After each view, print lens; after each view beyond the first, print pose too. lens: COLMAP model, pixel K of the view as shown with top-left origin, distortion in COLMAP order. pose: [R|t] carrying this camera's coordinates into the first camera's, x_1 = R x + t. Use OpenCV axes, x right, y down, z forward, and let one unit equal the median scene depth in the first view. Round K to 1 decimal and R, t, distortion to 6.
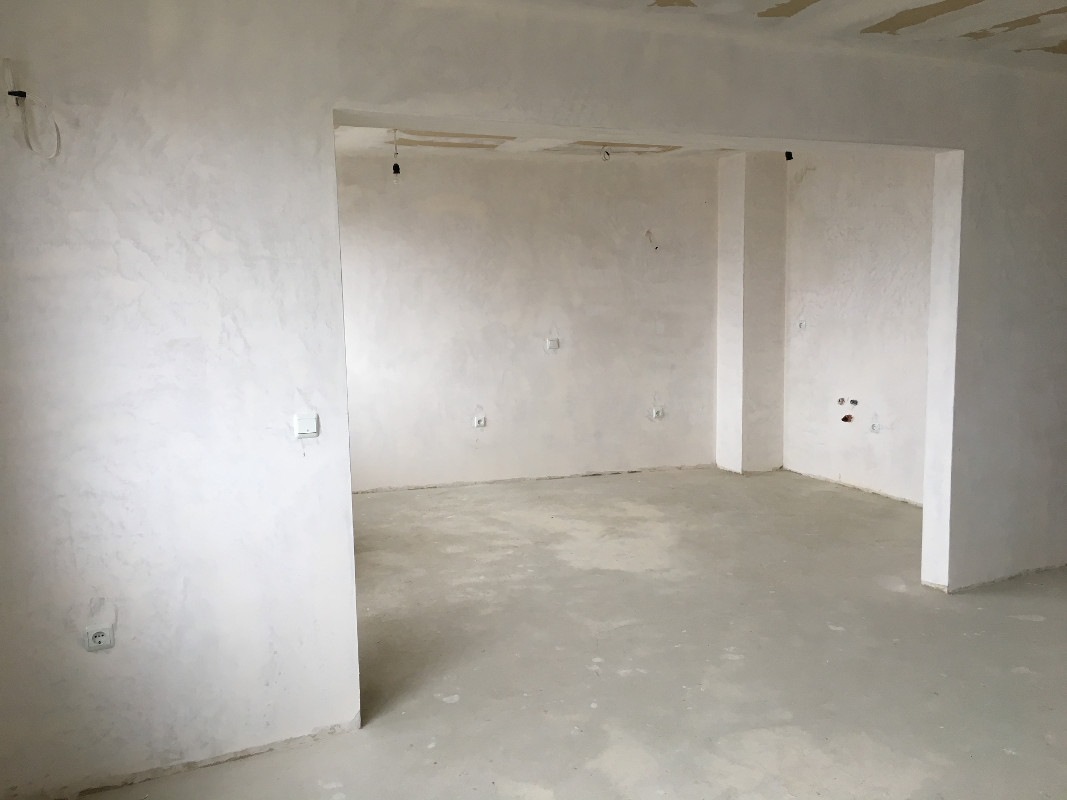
lens RADIAL K [[904.2, 0, 533.5], [0, 904.2, 400.0], [0, 0, 1]] dist [0.084422, -0.103091]
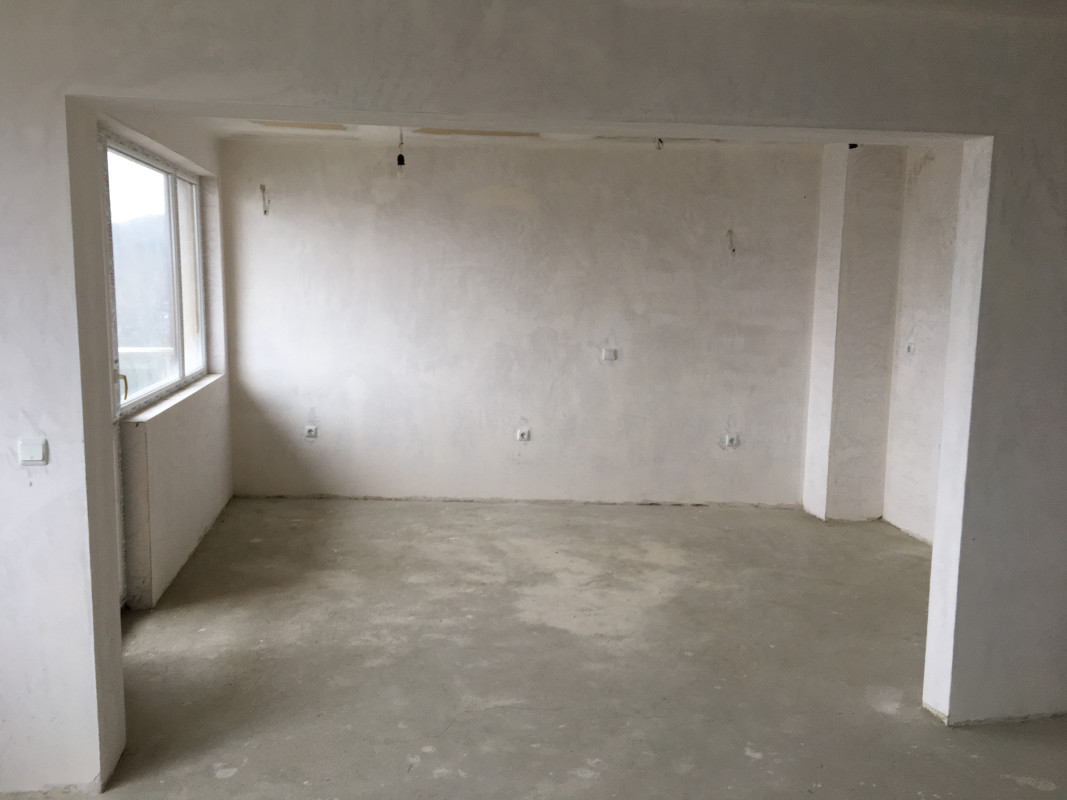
lens RADIAL K [[909.1, 0, 533.5], [0, 909.1, 400.0], [0, 0, 1]] dist [0.086393, -0.108671]
pose [[0.960593, 0.069593, -0.269105, 0.205909], [-0.066335, 0.997572, 0.021193, -0.033153], [0.269927, -0.002507, 0.962878, 0.118005]]
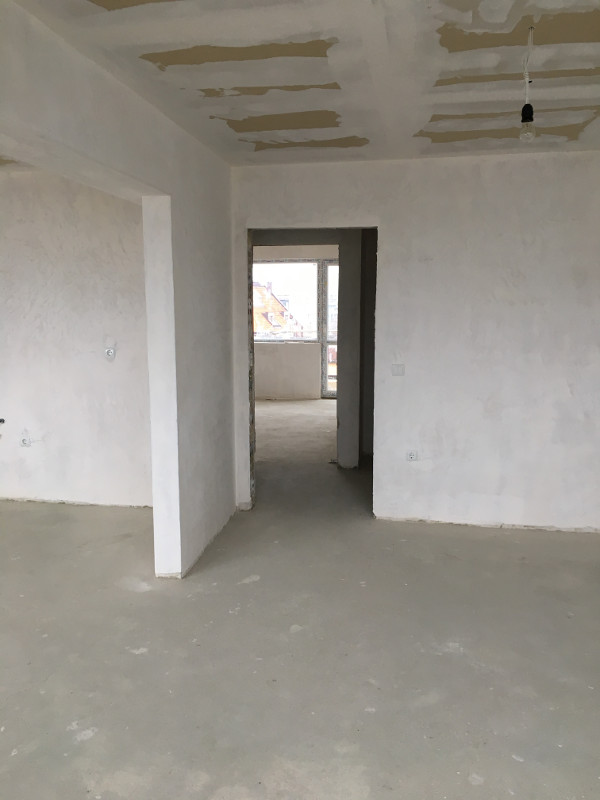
lens RADIAL K [[677.9, 0, 300.0], [0, 677.9, 400.0], [0, 0, 1]] dist [0.084422, -0.103091]
pose [[0.578122, -0.096245, 0.810255, -0.094999], [0.093306, 0.994303, 0.051533, -0.030351], [-0.810598, 0.045809, 0.583808, 0.239775]]
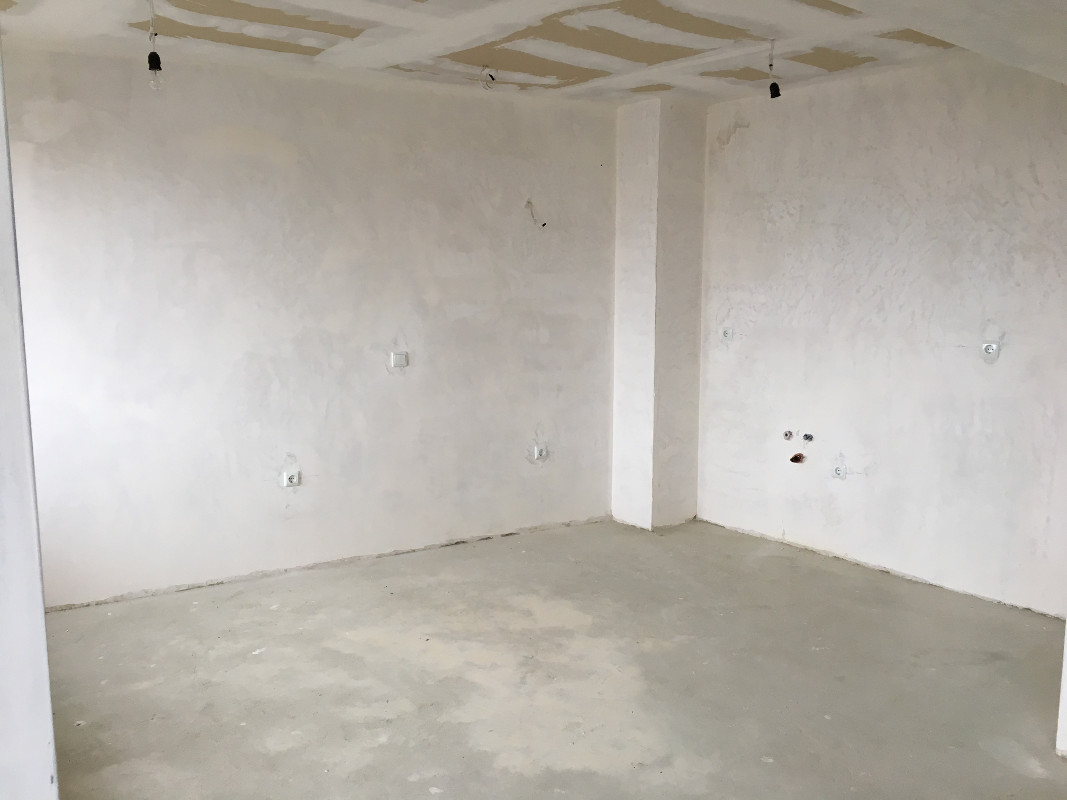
lens RADIAL K [[904.2, 0, 533.5], [0, 904.2, 400.0], [0, 0, 1]] dist [0.084422, -0.103091]
pose [[0.965016, -0.018098, 0.261567, -0.064282], [0.014624, 0.999777, 0.015223, -0.042728], [-0.261784, -0.010866, 0.965065, 0.326839]]
